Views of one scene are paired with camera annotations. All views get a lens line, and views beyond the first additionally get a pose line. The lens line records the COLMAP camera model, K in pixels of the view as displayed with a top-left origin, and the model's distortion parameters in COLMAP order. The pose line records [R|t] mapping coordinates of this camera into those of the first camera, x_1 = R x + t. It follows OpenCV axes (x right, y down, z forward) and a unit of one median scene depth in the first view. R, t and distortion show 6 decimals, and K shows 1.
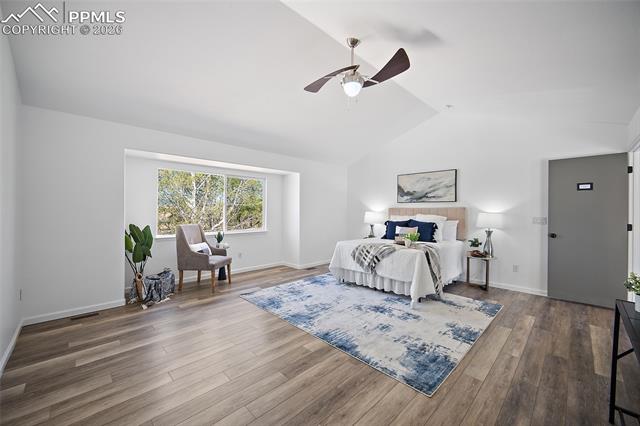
lens RADIAL K [[251.7, 0, 322.0], [0, 251.7, 212.0], [0, 0, 1]] dist [0.003136, -0.000122]
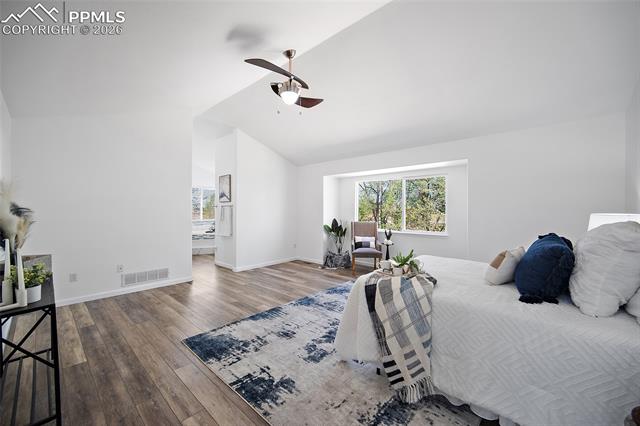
lens RADIAL K [[251.7, 0, 322.3], [0, 251.7, 213.7], [0, 0, 1]] dist [0.003136, -0.000122]
pose [[0.065622, 0.008294, -0.997810, 1.267999], [-0.006441, 0.999948, 0.007888, -0.003540], [0.997824, 0.005909, 0.065672, 1.131956]]
